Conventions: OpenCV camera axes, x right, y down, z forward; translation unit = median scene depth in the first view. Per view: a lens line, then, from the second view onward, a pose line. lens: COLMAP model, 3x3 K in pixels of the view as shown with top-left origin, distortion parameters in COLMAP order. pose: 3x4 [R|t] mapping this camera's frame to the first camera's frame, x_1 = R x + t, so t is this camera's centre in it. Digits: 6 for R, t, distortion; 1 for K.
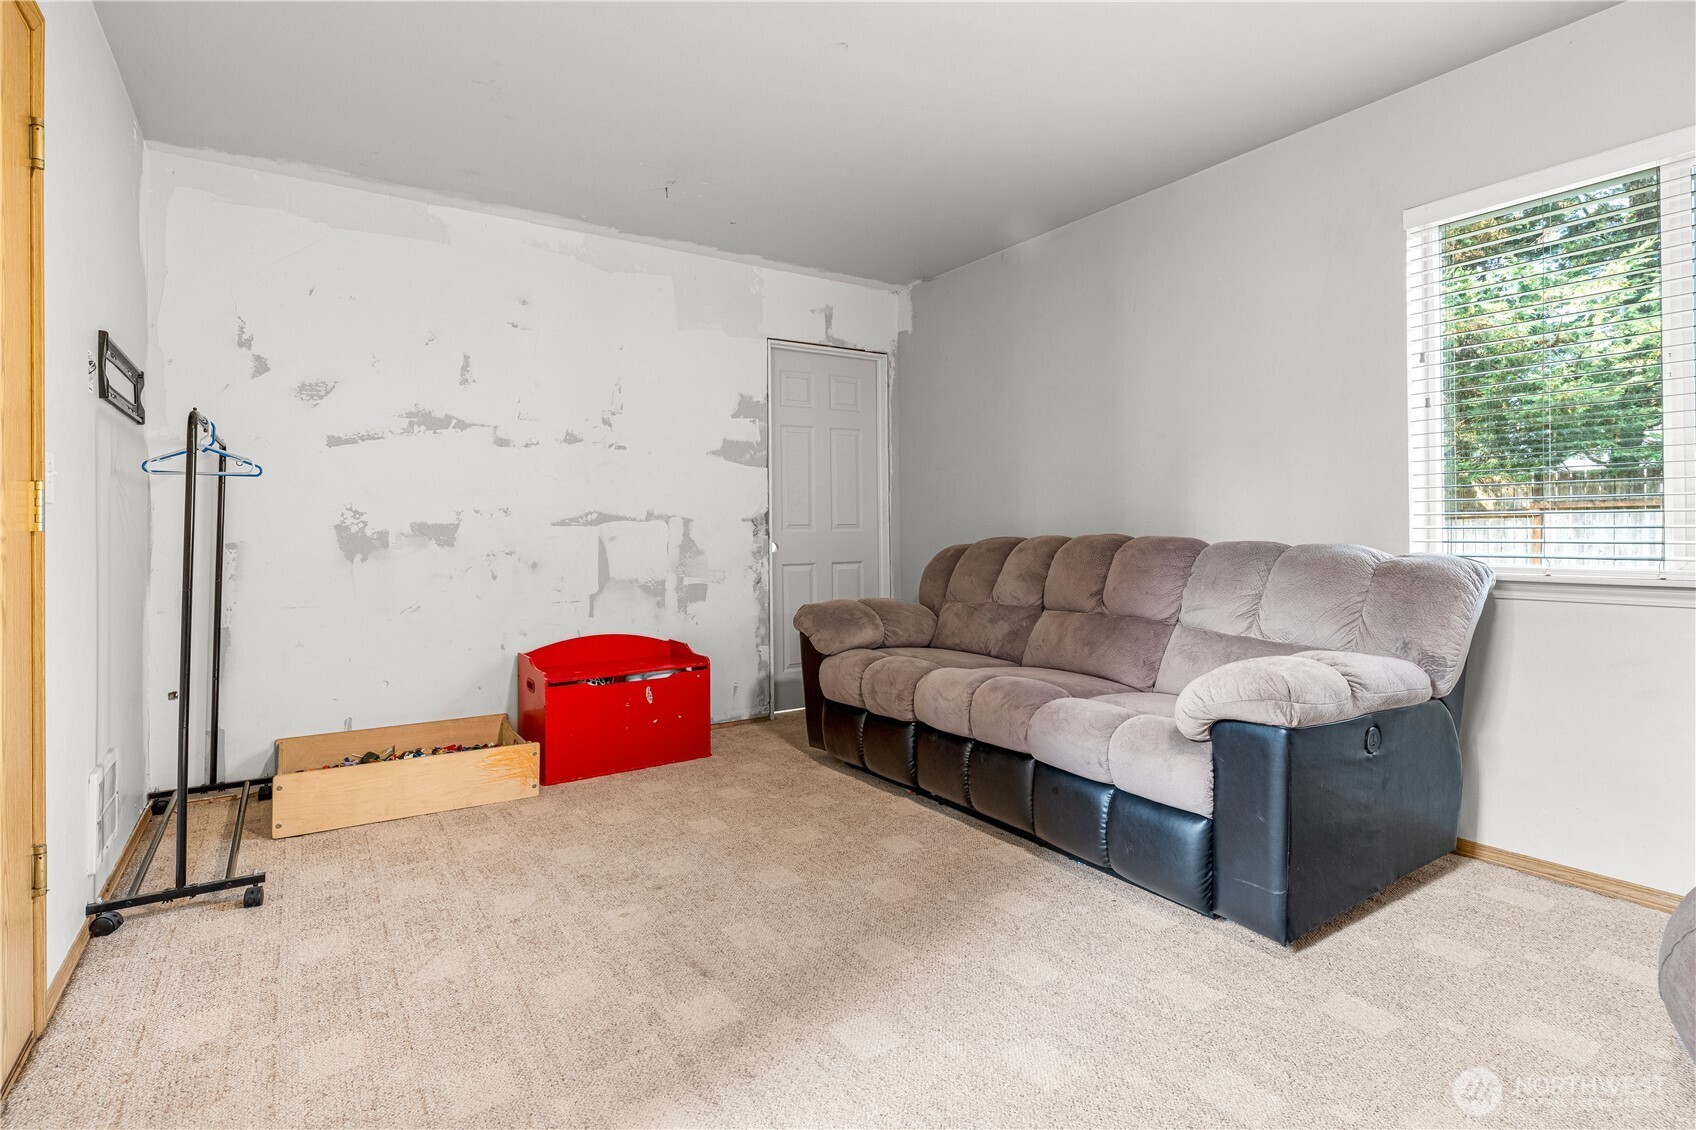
lens RADIAL K [[817.2, 0, 850.7], [0, 817.2, 542.8], [0, 0, 1]] dist [0.000432, 0.000089]
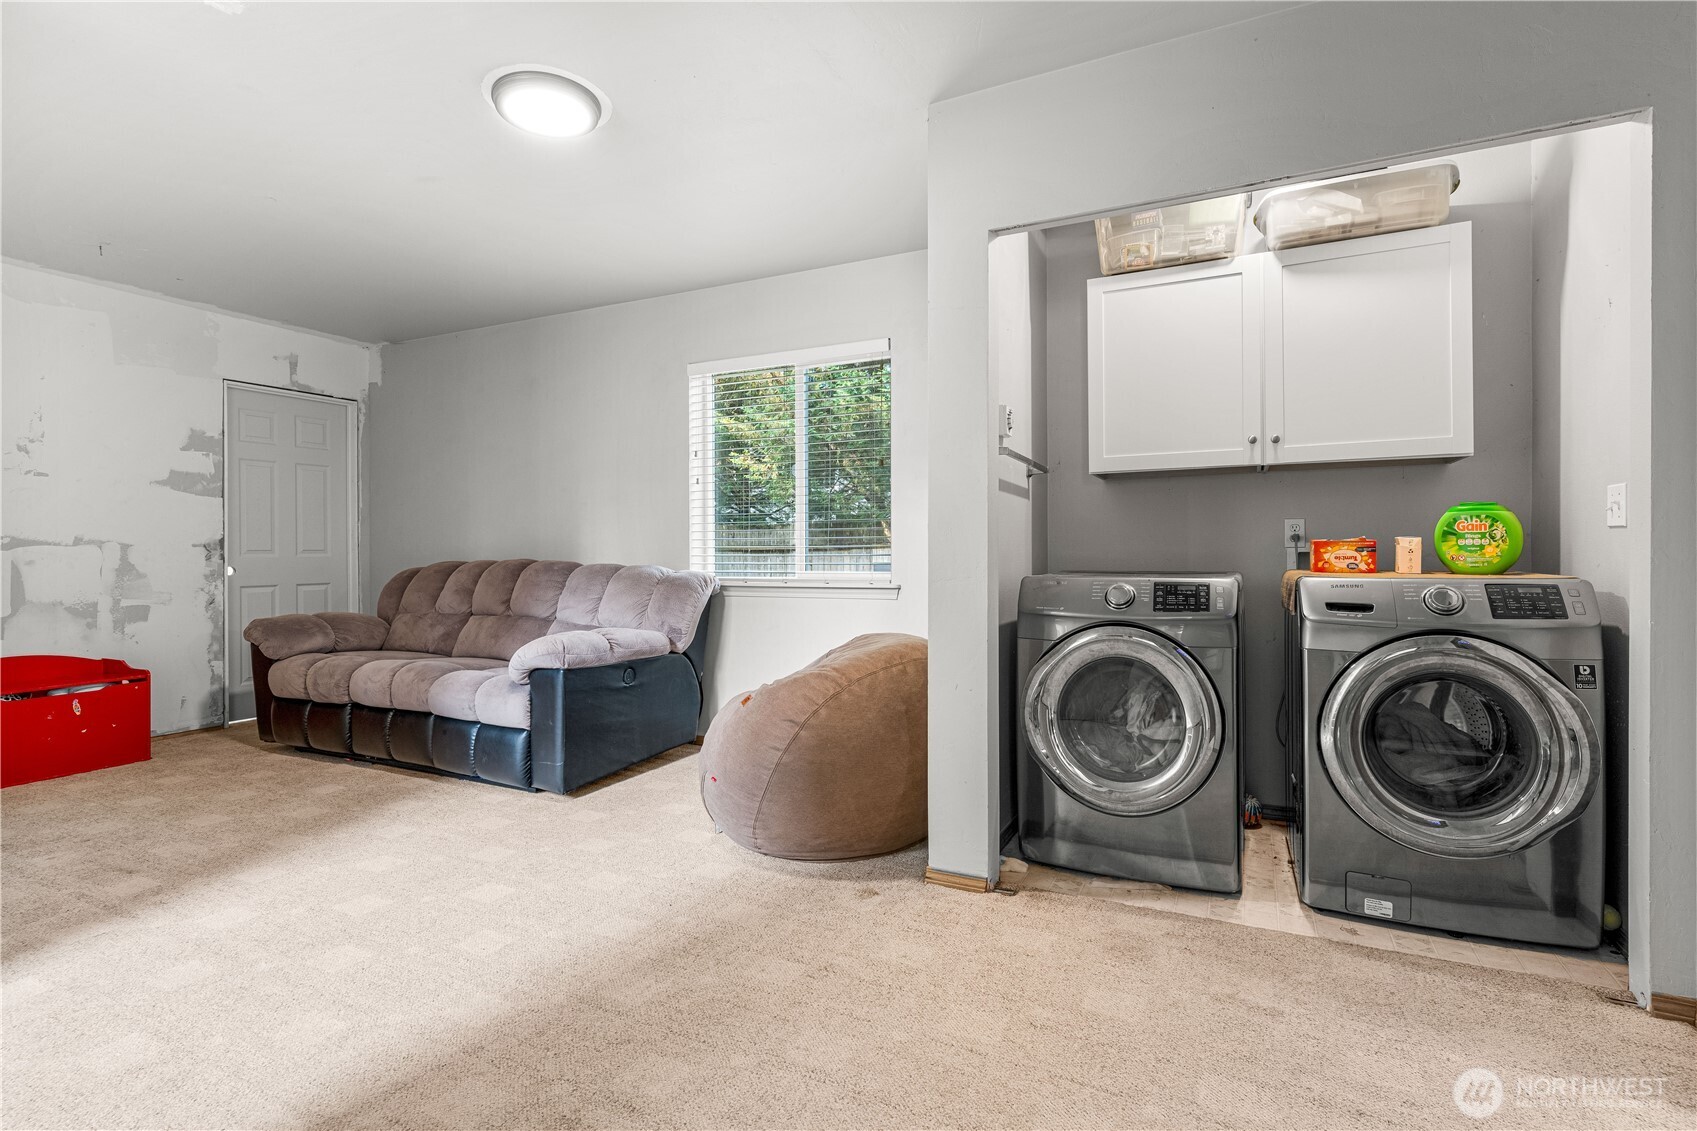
lens RADIAL K [[812.4, 0, 844.8], [0, 812.4, 558.9], [0, 0, 1]] dist [0.003136, -0.000977]
pose [[0.869552, 0.001864, 0.493837, 0.106795], [0.003743, 0.999939, -0.010367, 0.005050], [-0.493826, 0.010863, 0.869493, -0.448738]]
